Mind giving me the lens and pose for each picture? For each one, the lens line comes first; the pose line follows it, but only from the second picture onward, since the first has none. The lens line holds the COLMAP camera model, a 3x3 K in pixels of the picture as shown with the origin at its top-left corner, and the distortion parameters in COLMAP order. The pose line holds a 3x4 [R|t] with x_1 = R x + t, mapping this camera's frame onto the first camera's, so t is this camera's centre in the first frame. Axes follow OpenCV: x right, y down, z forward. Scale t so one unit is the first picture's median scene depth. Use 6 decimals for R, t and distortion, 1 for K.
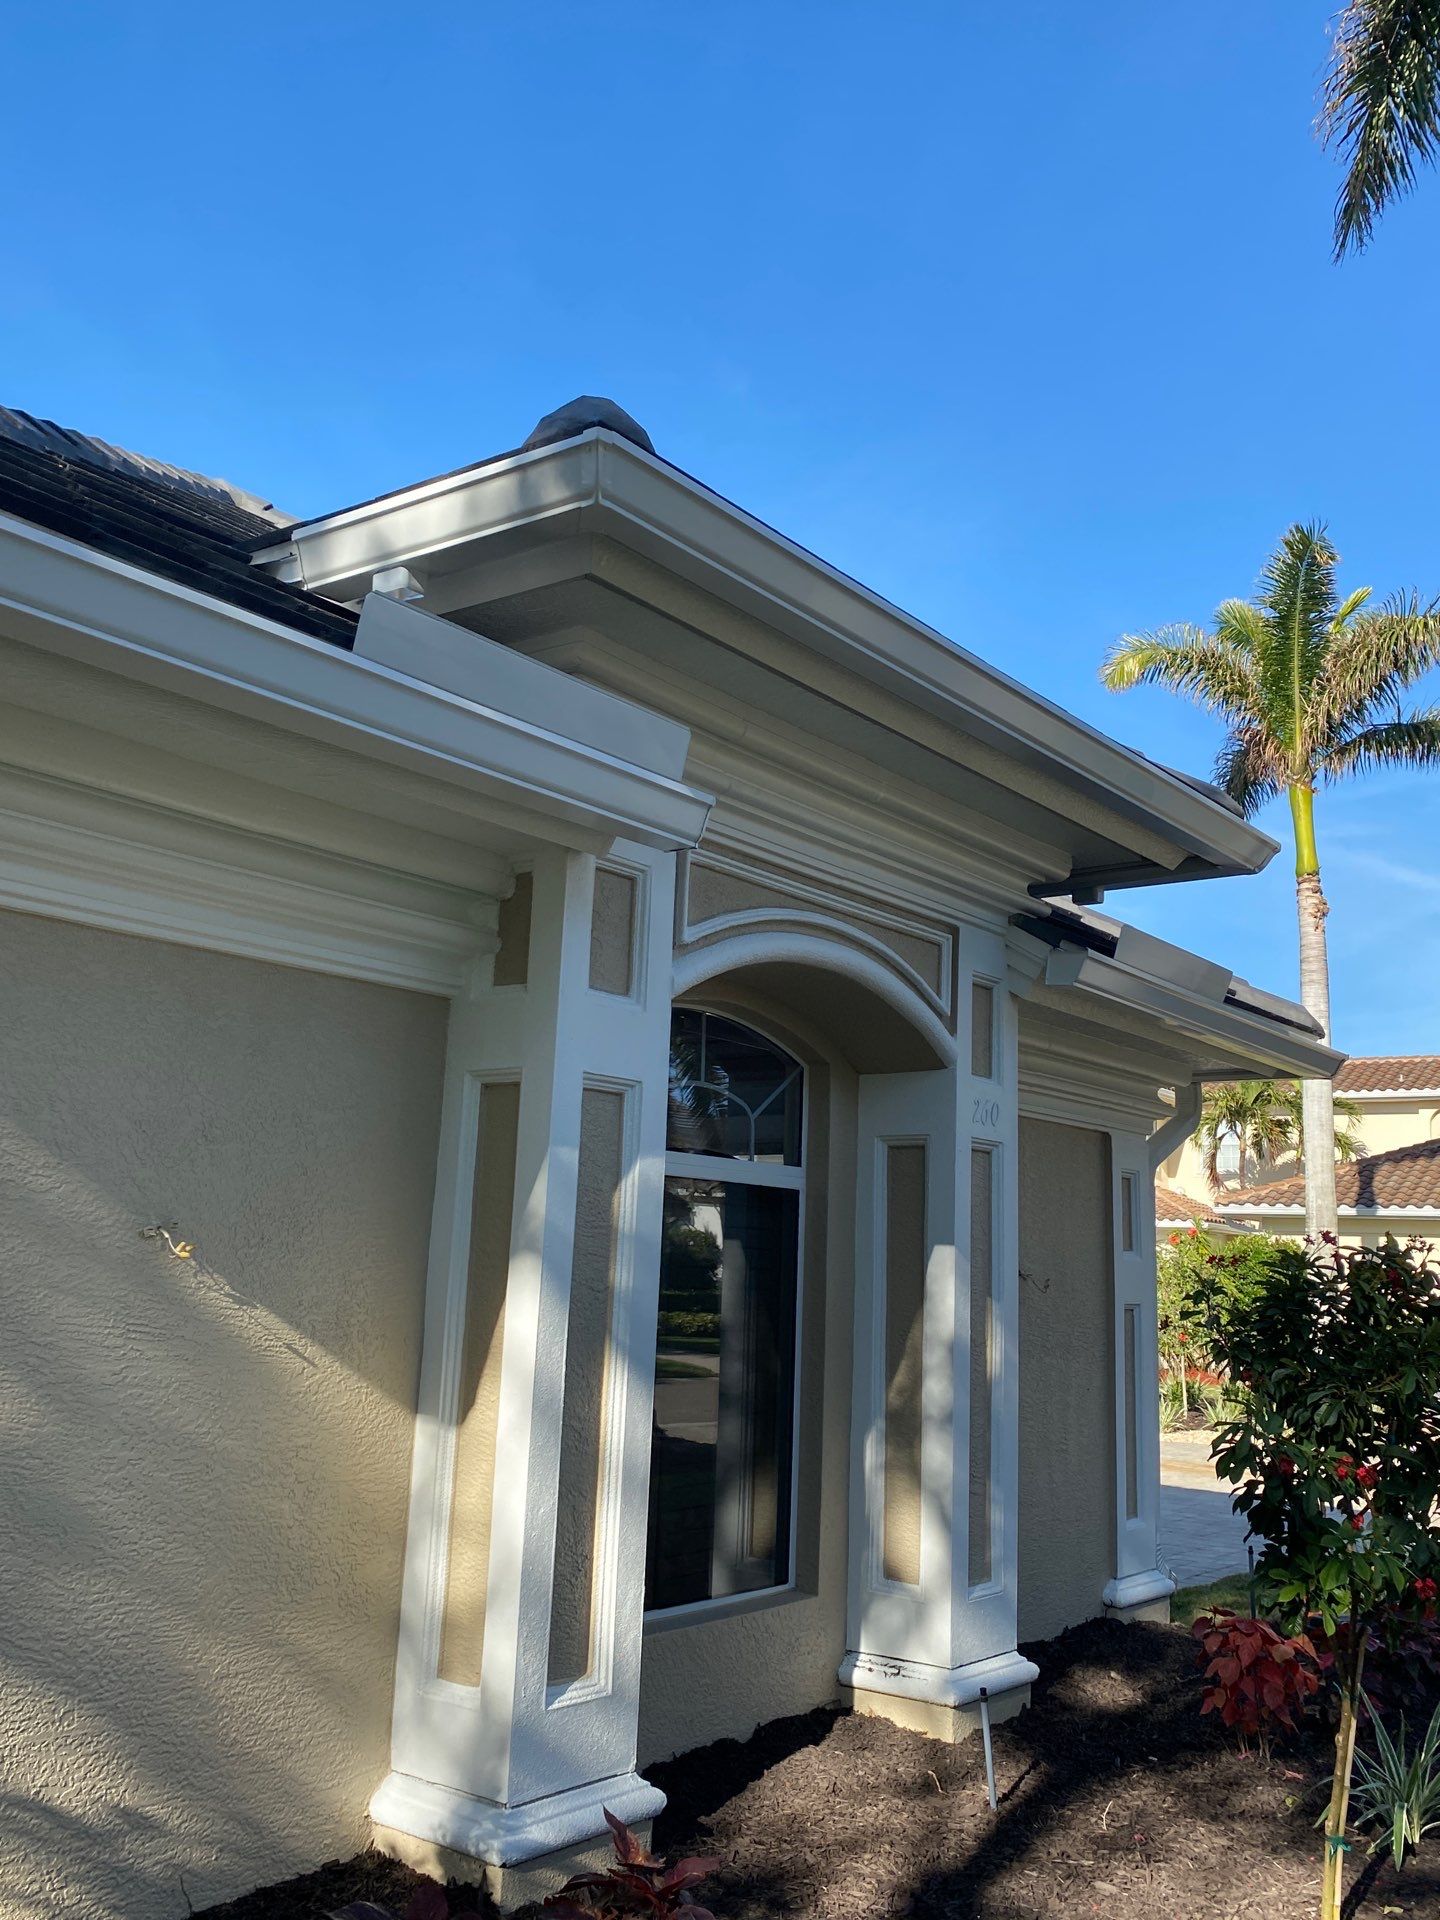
lens RADIAL K [[1702.3, 0, 720.0], [0, 1702.3, 960.0], [0, 0, 1]] dist [0.099069, -0.112867]
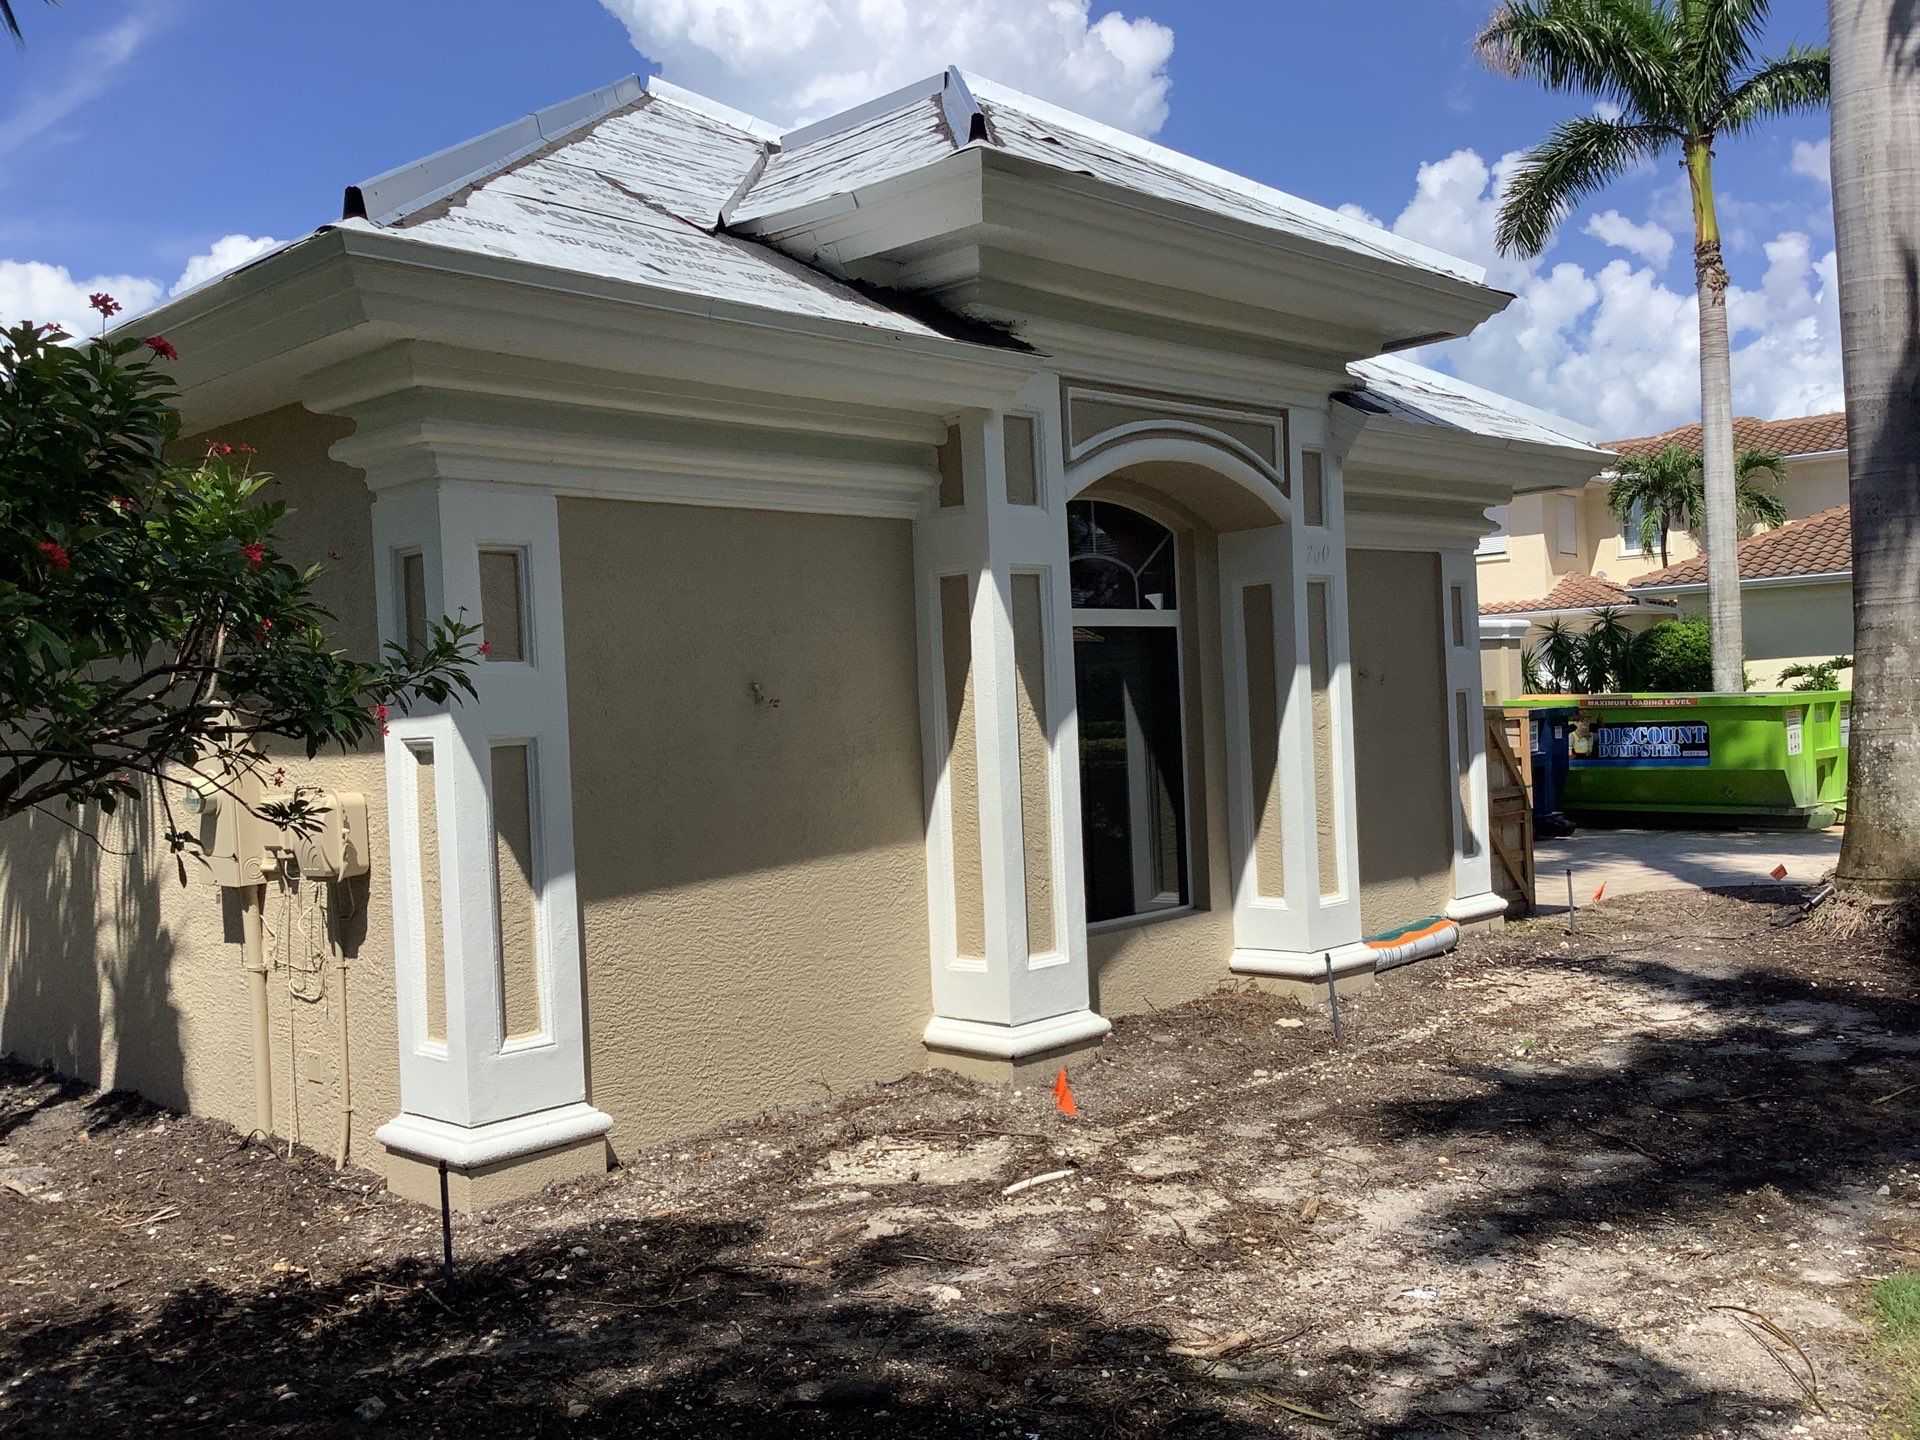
lens RADIAL K [[1702.3, 0, 957.8], [0, 1702.3, 697.9], [0, 0, 1]] dist [0.099069, -0.112867]
pose [[0.990758, -0.084989, -0.105709, 0.013934], [0.102202, 0.980156, 0.169850, -0.053038], [0.089176, -0.179084, 0.979784, -0.319248]]
